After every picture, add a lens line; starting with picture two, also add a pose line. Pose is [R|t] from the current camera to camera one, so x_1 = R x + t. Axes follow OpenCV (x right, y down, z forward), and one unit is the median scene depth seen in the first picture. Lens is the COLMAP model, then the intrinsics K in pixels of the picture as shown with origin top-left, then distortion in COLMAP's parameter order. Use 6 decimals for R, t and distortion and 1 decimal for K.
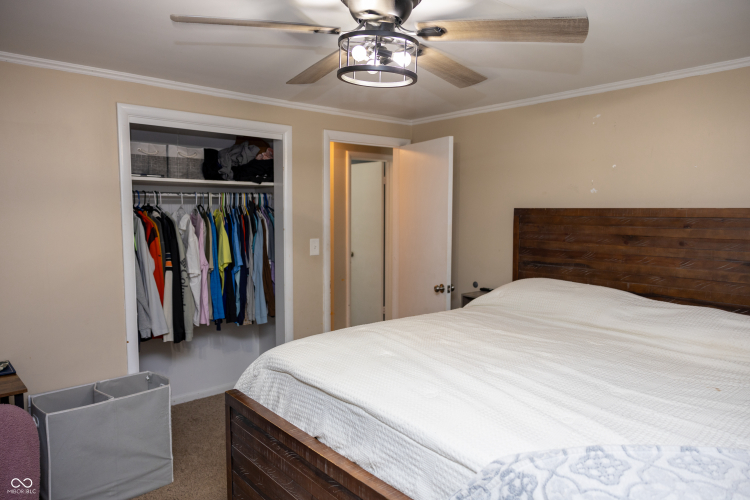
lens RADIAL K [[503.0, 0, 375.0], [0, 503.0, 250.0], [0, 0, 1]] dist [0.000900, -0.001373]
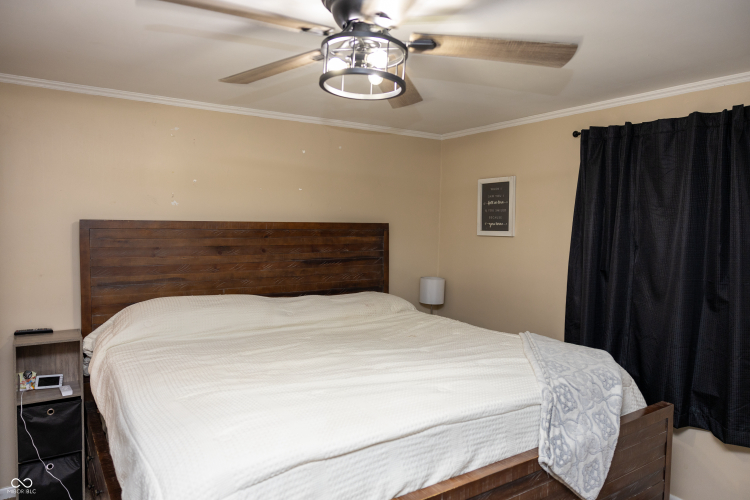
lens RADIAL K [[503.0, 0, 375.0], [0, 503.0, 250.0], [0, 0, 1]] dist [0.000900, -0.001373]
pose [[0.124673, -0.043819, 0.991230, -0.594291], [0.077326, 0.996415, 0.034323, -0.035920], [-0.989180, 0.072368, 0.127614, 0.594928]]
